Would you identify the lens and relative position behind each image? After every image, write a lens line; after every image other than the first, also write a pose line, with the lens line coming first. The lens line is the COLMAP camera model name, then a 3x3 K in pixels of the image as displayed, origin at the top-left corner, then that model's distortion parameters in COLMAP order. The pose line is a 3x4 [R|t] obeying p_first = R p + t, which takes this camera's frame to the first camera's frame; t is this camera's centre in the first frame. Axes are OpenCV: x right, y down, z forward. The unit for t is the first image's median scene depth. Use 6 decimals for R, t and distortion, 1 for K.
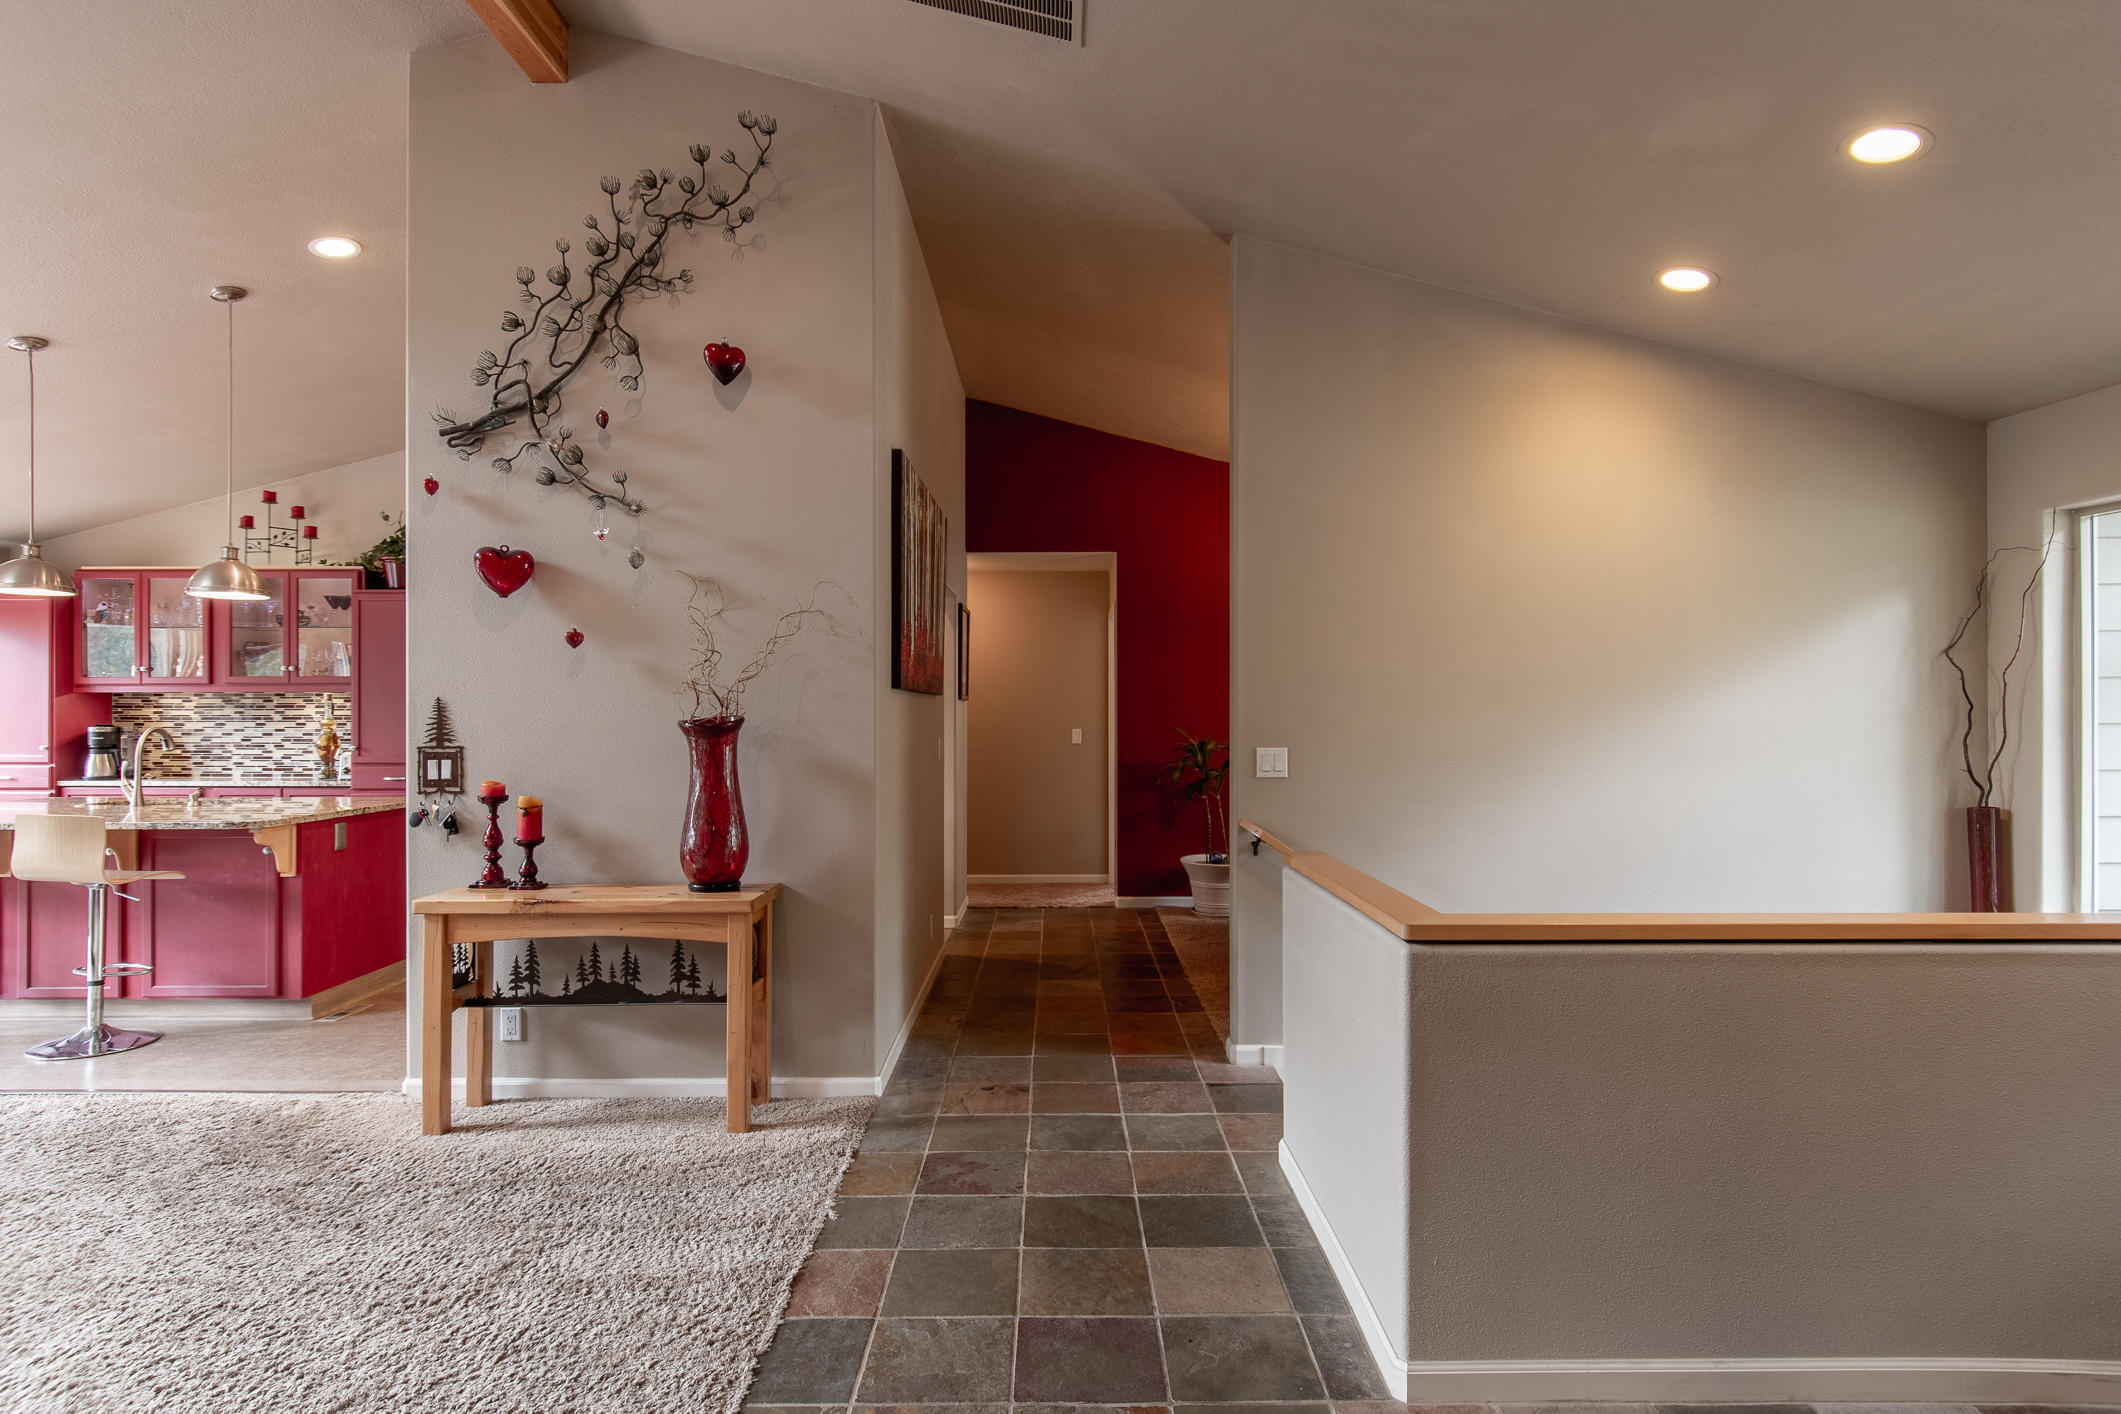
lens RADIAL K [[1123.2, 0, 1067.2], [0, 1123.2, 715.3], [0, 0, 1]] dist [0.004853, -0.016316]
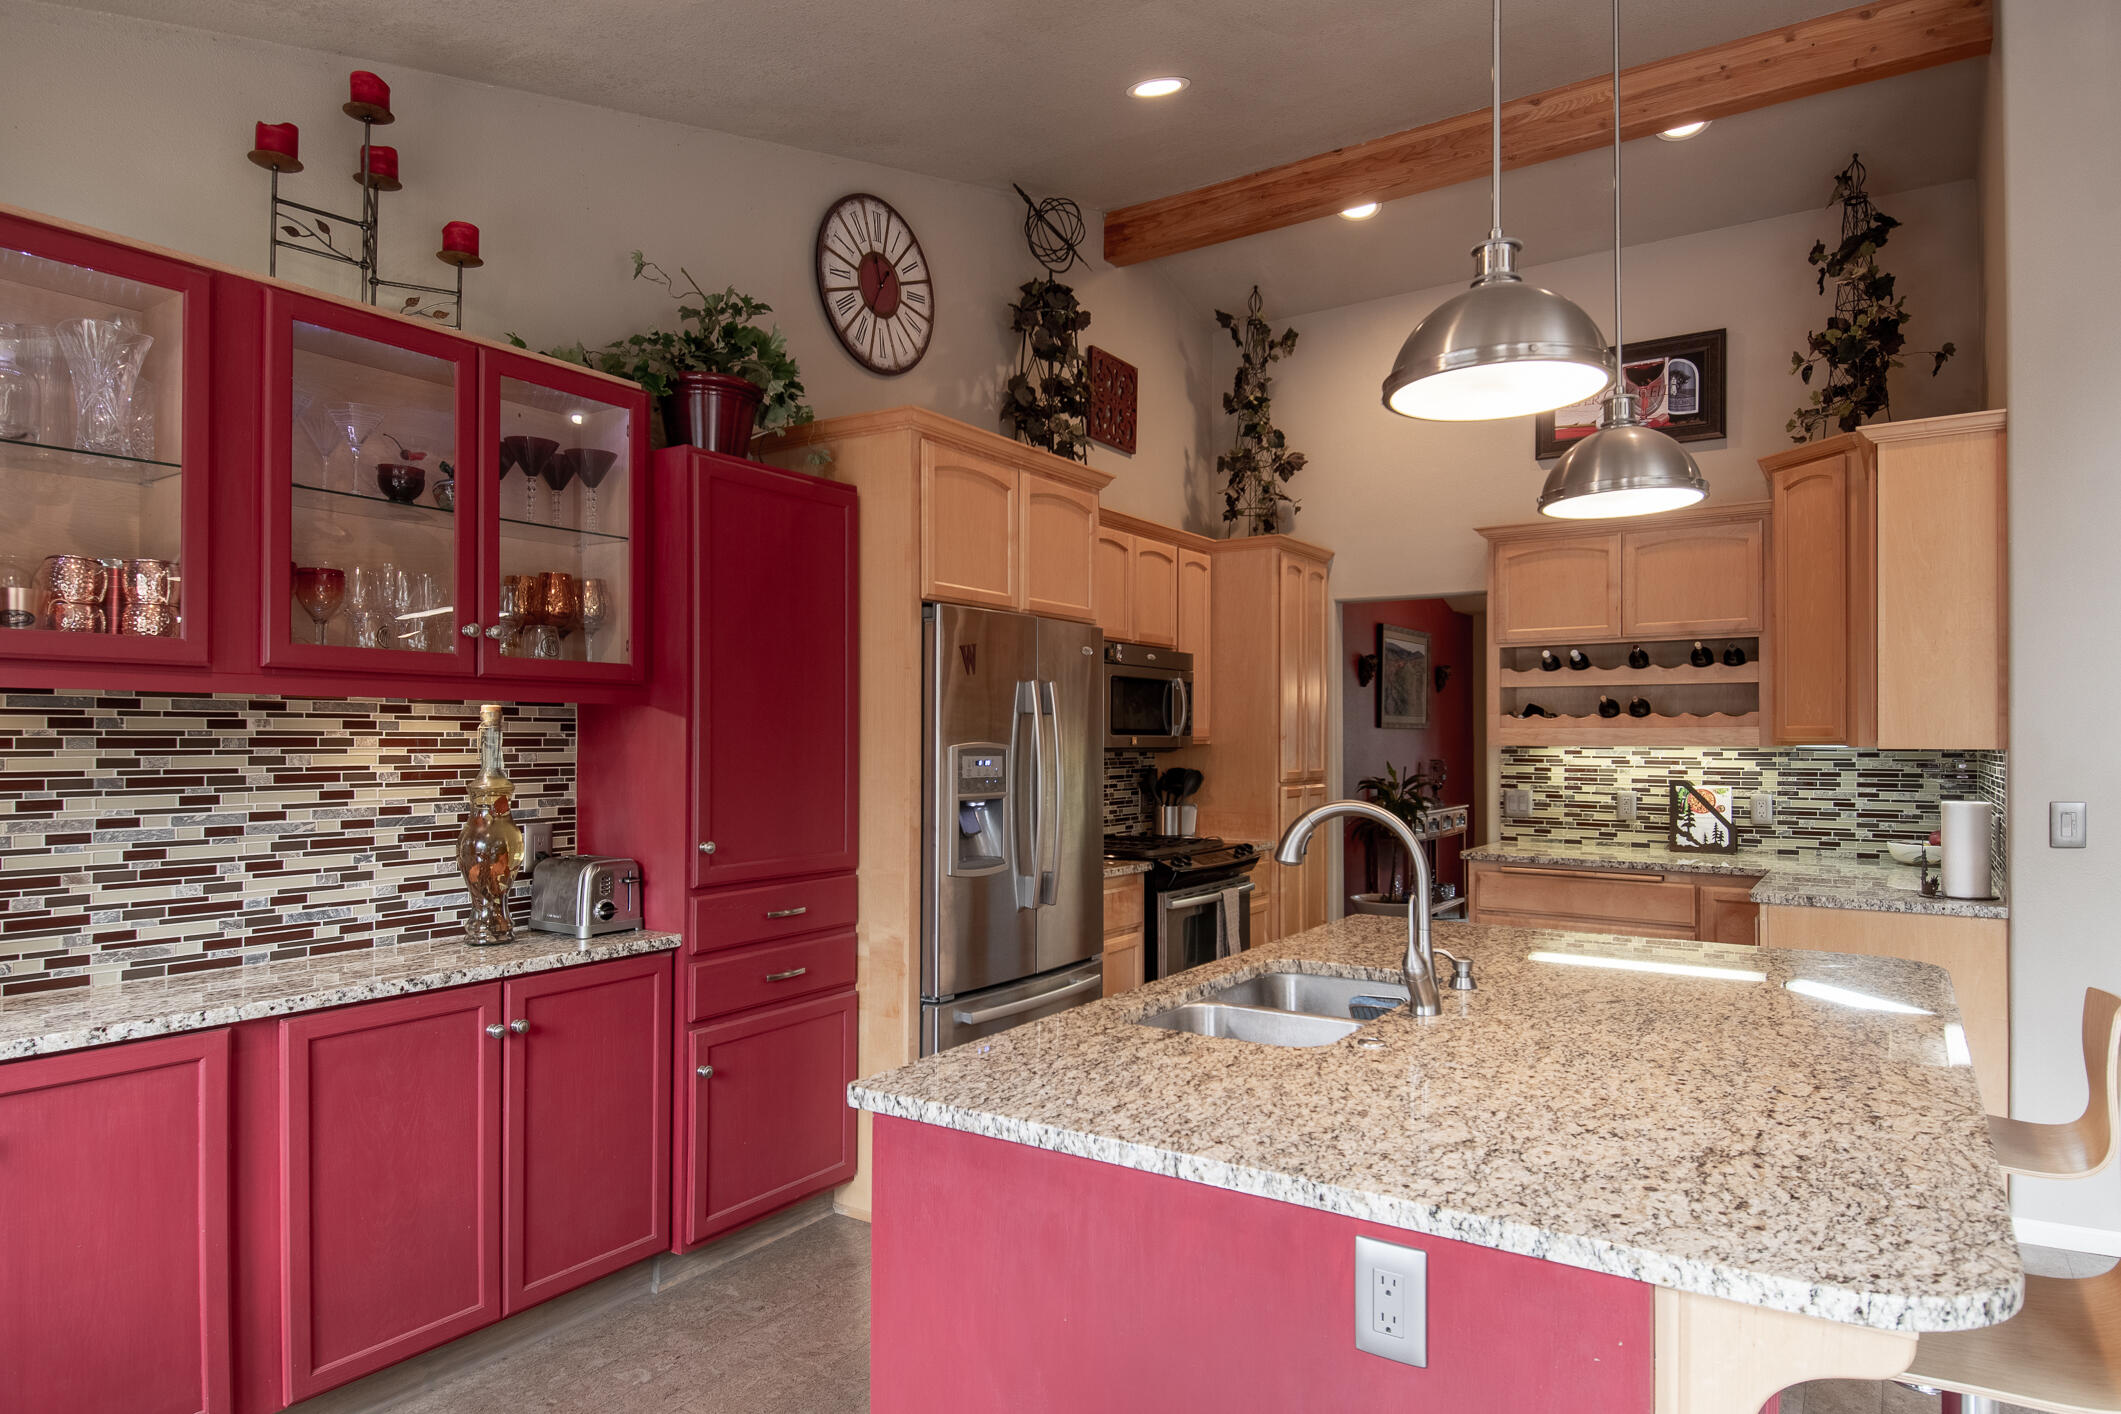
lens RADIAL K [[1240.5, 0, 1072.6], [0, 1240.5, 738.7], [0, 0, 1]] dist [0.051152, -0.062129]
pose [[0.558809, 0.001476, 0.829295, -0.870626], [0.004151, 0.999981, -0.004577, -0.006247], [-0.829286, 0.006000, 0.558792, 0.610168]]
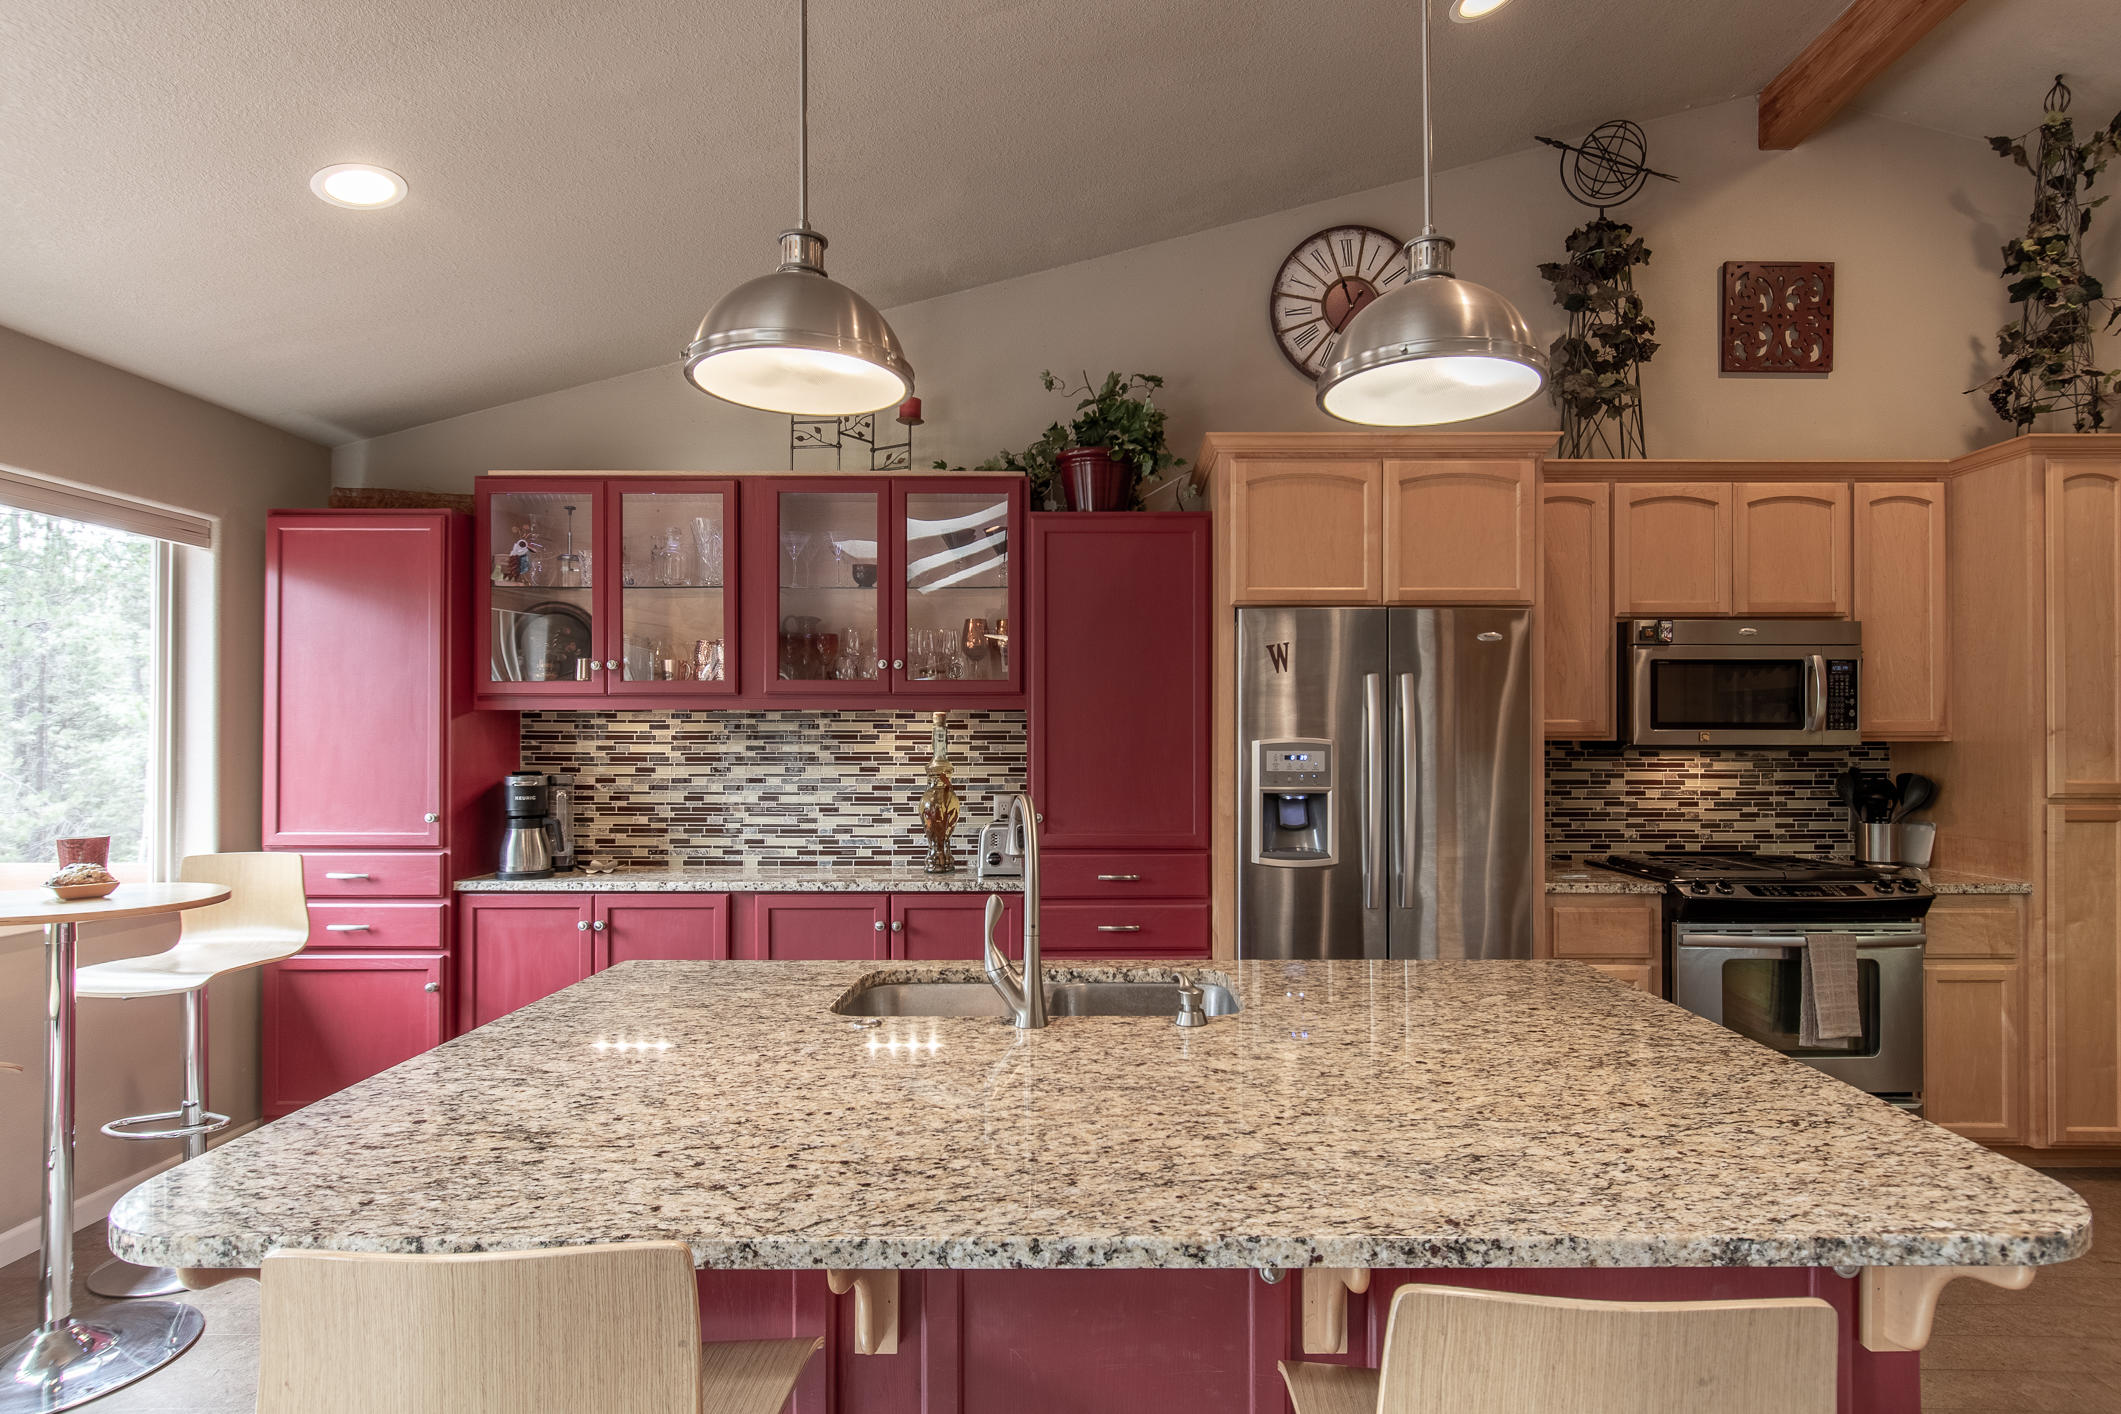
lens RADIAL K [[1103.5, 0, 1073.5], [0, 1103.5, 738.2], [0, 0, 1]] dist [0.001194, -0.001099]
pose [[0.999842, 0.000314, -0.017801, -0.575019], [-0.000404, 0.999987, -0.005043, -0.004625], [0.017799, 0.005049, 0.999829, 0.467002]]
